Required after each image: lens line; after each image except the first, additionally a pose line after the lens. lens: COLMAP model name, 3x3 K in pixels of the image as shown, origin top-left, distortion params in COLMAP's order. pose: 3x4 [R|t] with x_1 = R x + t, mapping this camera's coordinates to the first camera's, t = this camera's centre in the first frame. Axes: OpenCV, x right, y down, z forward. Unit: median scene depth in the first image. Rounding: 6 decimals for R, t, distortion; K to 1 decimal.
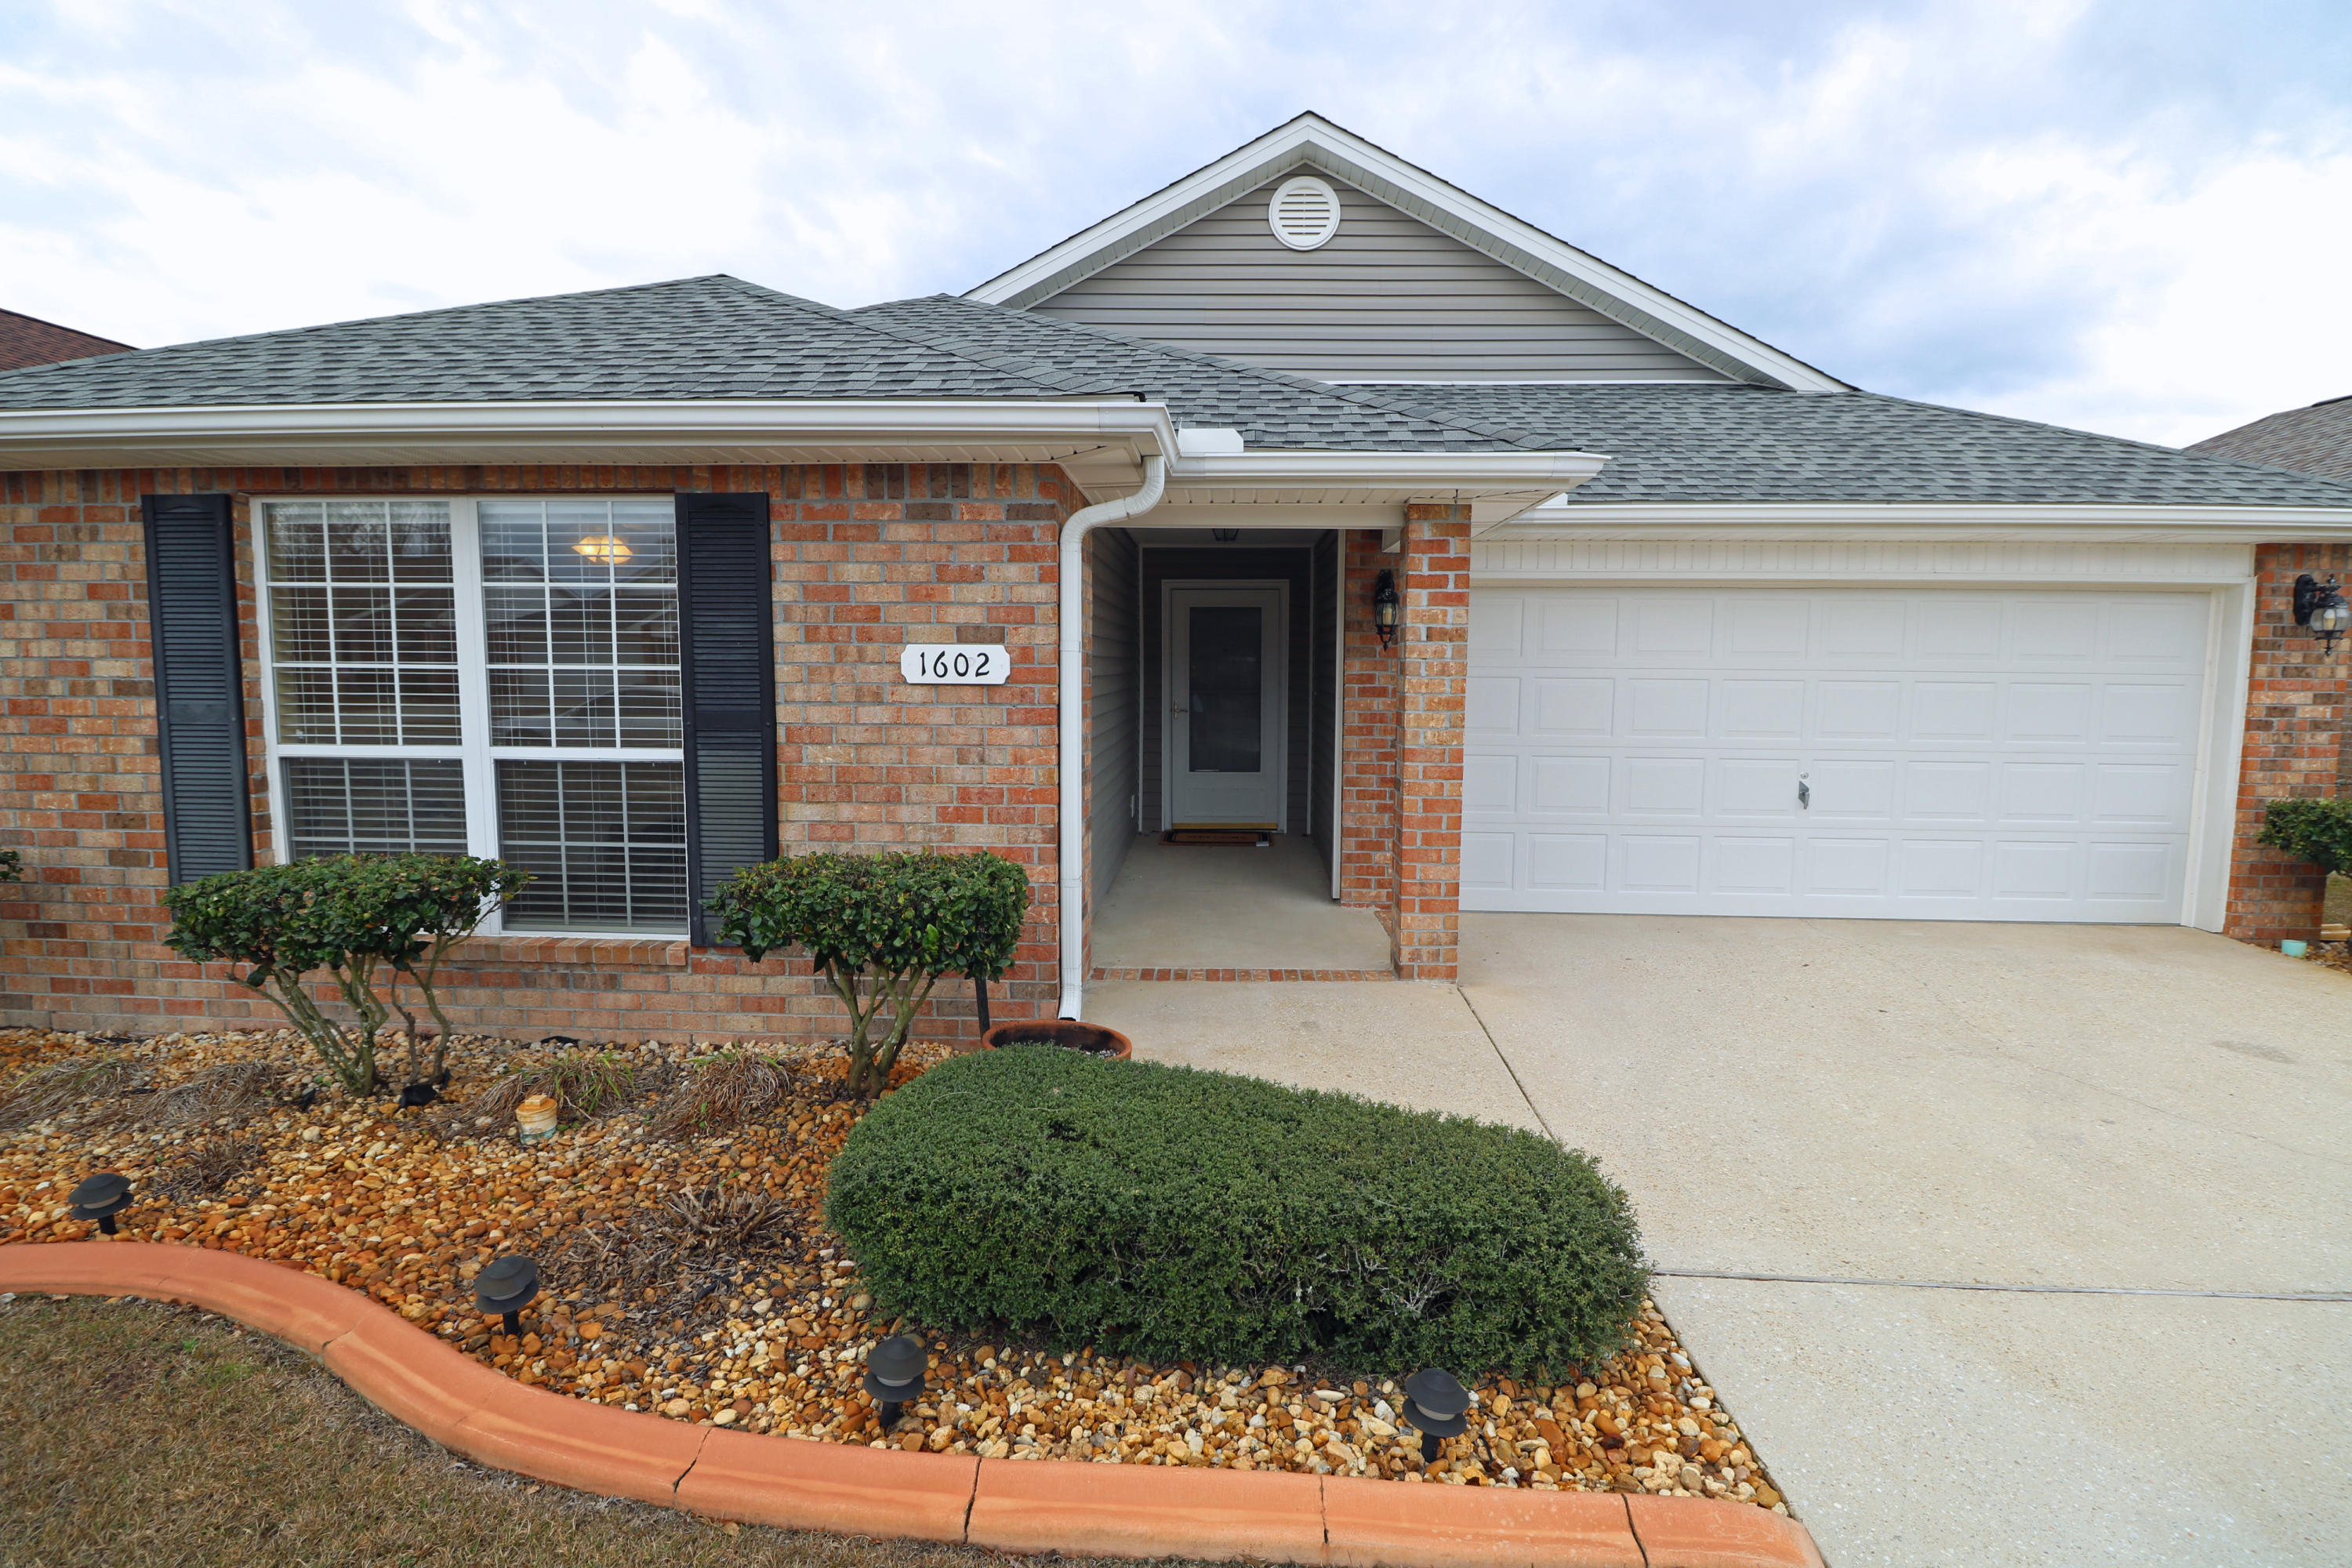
lens RADIAL K [[1084.5, 0, 1189.0], [0, 1084.5, 768.2], [0, 0, 1]] dist [-0.001046, -0.013588]
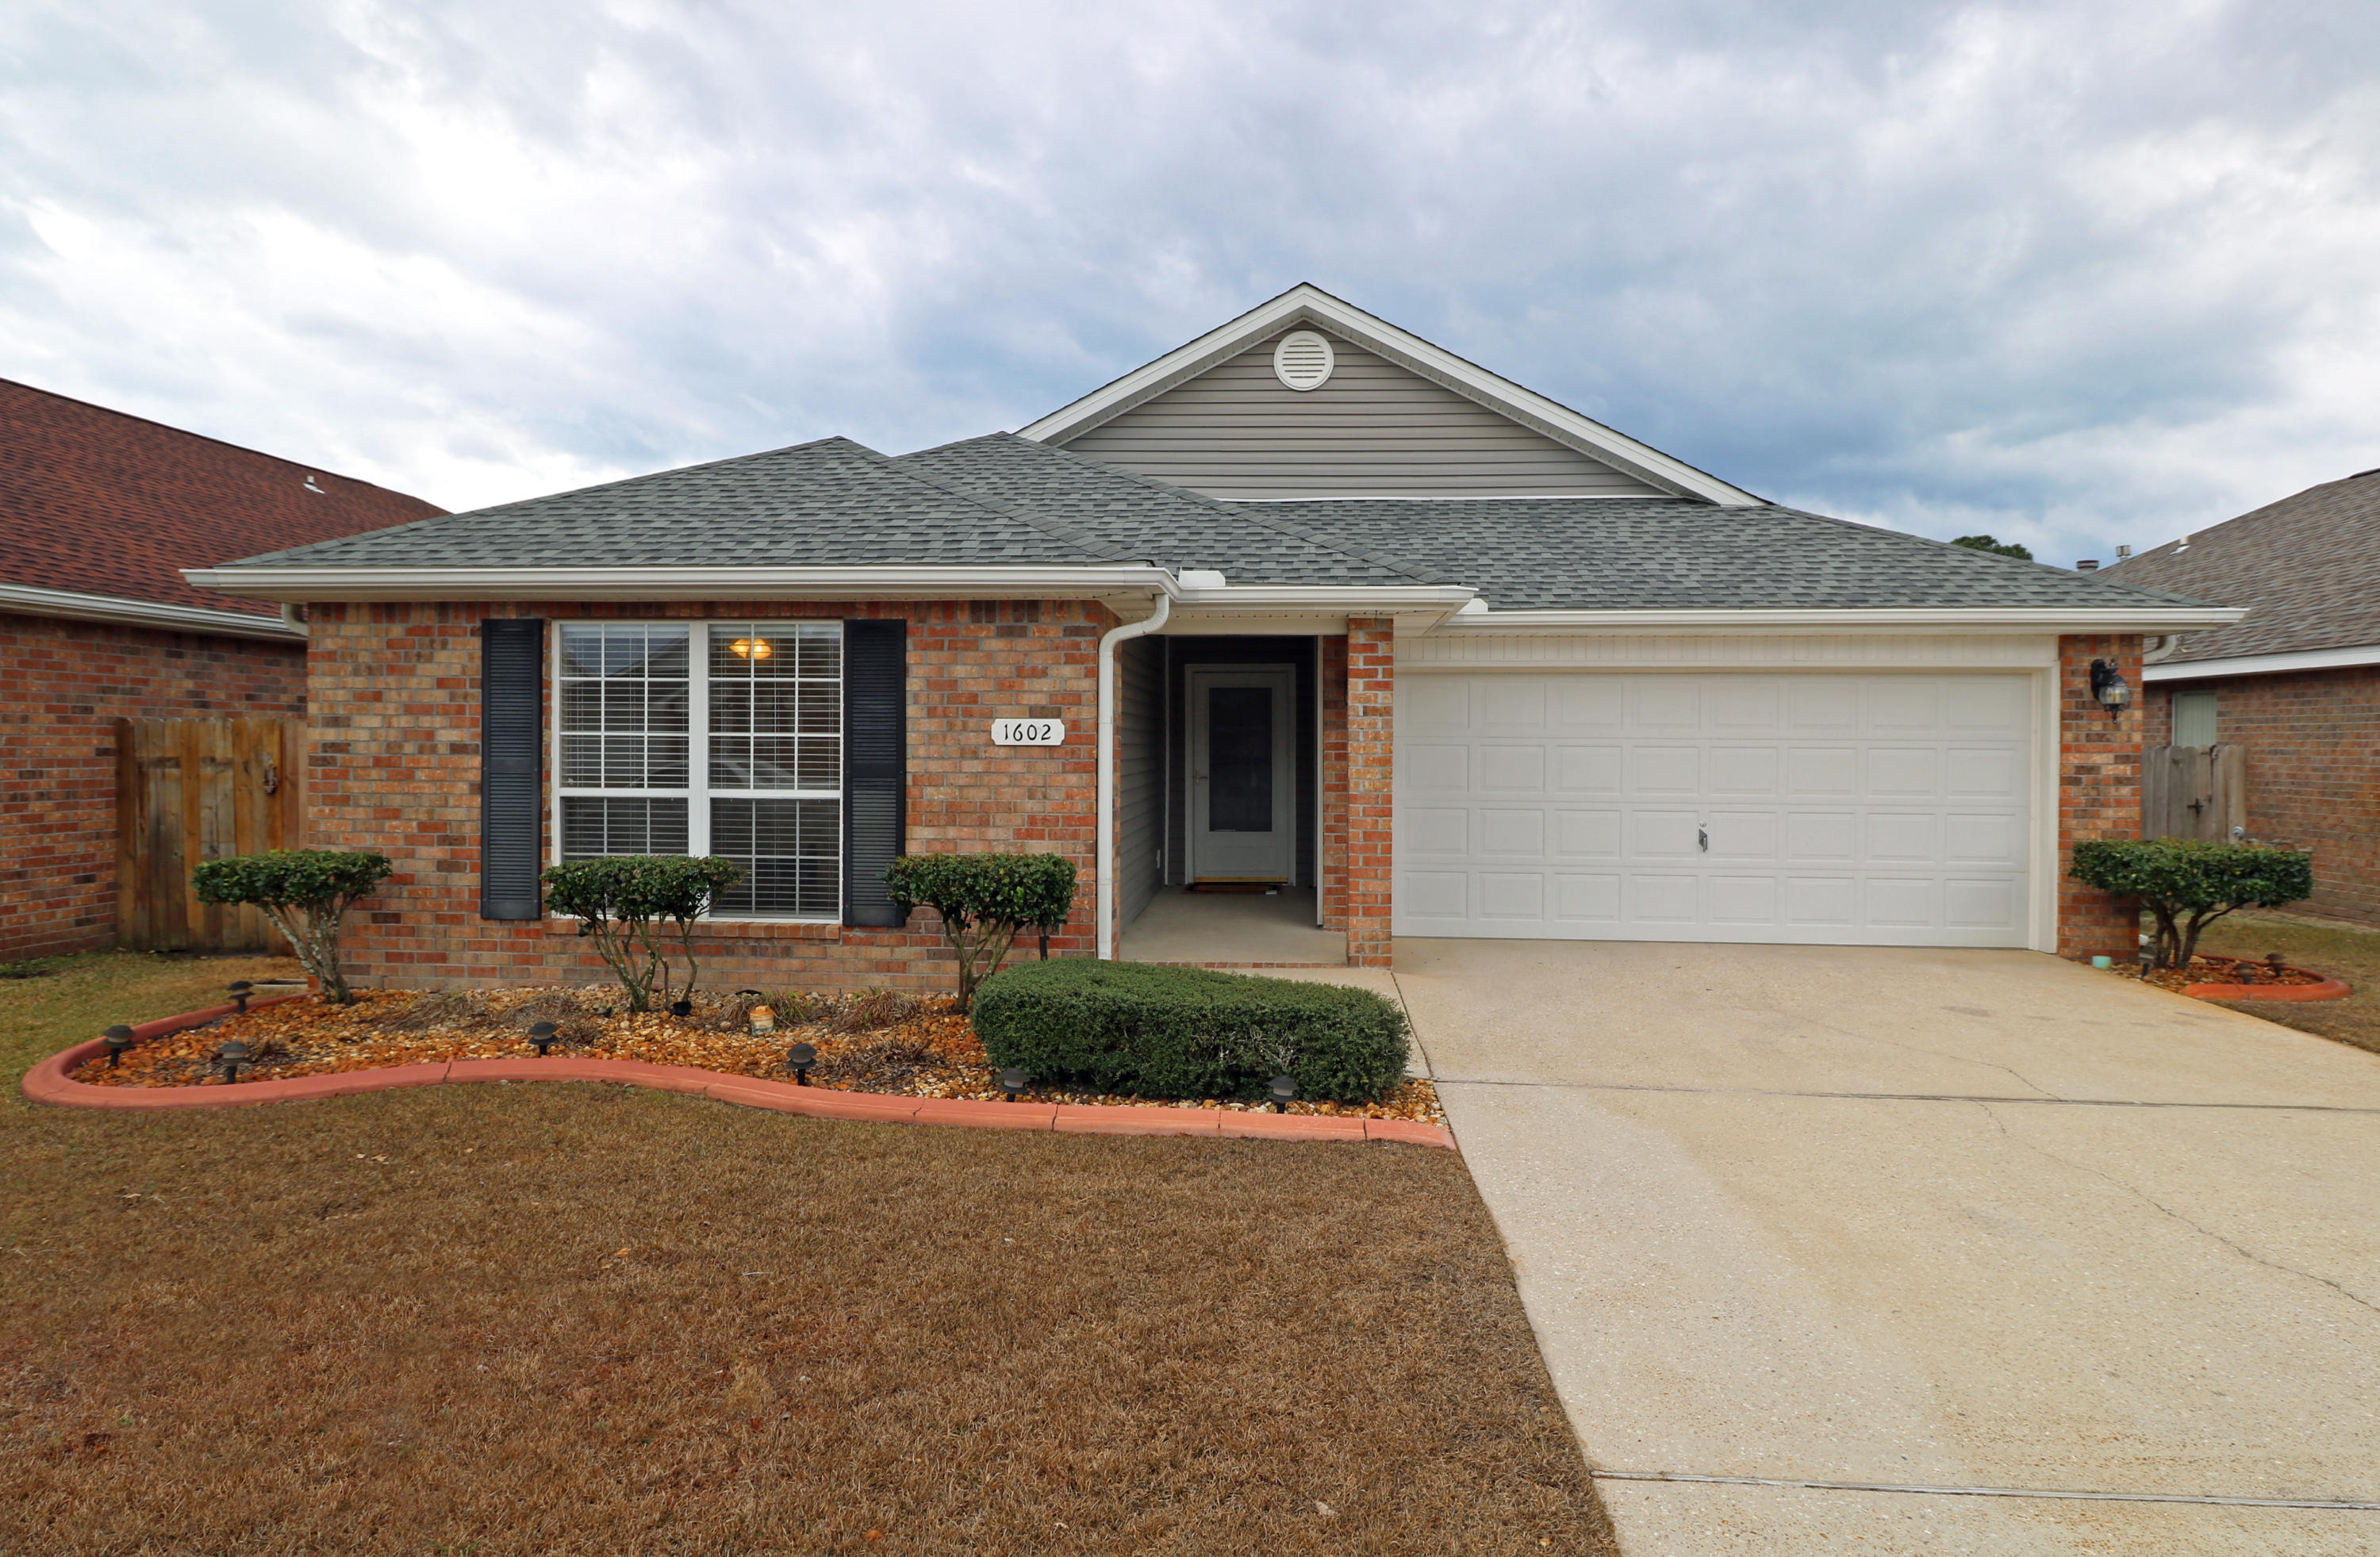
lens RADIAL K [[1349.1, 0, 1225.4], [0, 1349.1, 768.8], [0, 0, 1]] dist [0.002229, 0.000298]
pose [[0.999778, -0.001753, -0.021015, 0.090371], [0.000075, 0.996825, -0.079624, 0.097610], [0.021088, 0.079605, 0.996603, -0.800957]]
